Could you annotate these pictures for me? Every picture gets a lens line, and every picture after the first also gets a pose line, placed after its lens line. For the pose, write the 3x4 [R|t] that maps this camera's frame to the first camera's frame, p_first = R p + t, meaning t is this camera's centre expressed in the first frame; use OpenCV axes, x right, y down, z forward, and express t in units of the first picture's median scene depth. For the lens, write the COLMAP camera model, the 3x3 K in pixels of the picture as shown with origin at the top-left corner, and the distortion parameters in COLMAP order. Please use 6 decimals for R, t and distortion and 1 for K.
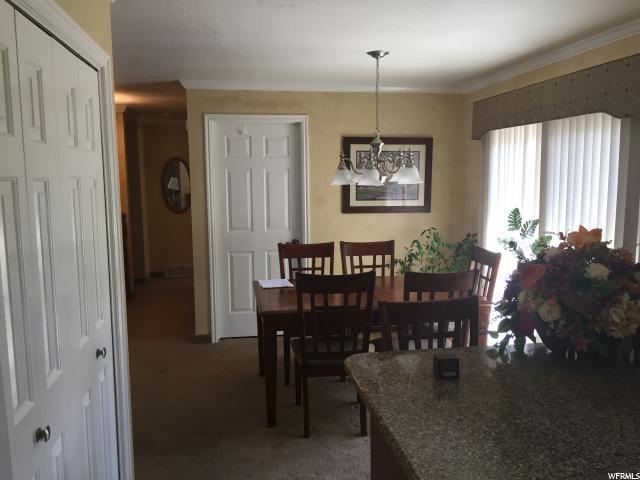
lens RADIAL K [[547.4, 0, 320.3], [0, 547.4, 236.9], [0, 0, 1]] dist [0.084926, -0.122612]
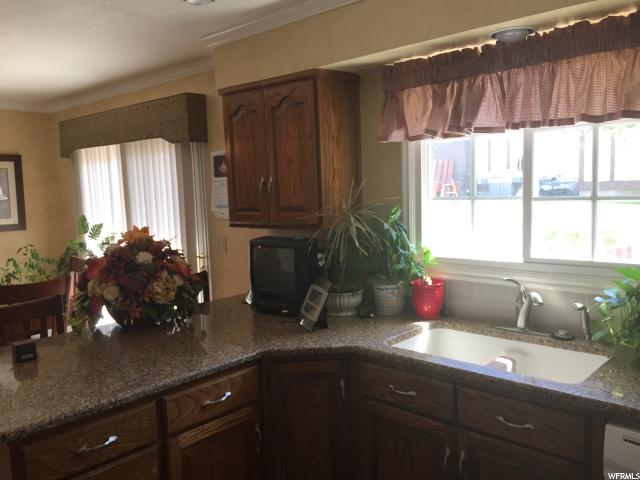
lens RADIAL K [[547.4, 0, 320.3], [0, 547.4, 236.9], [0, 0, 1]] dist [0.084926, -0.122612]
pose [[0.789019, -0.081013, 0.609004, 0.013749], [0.099351, 0.995046, 0.003648, 0.027554], [-0.606282, 0.057627, 0.793159, -0.181315]]
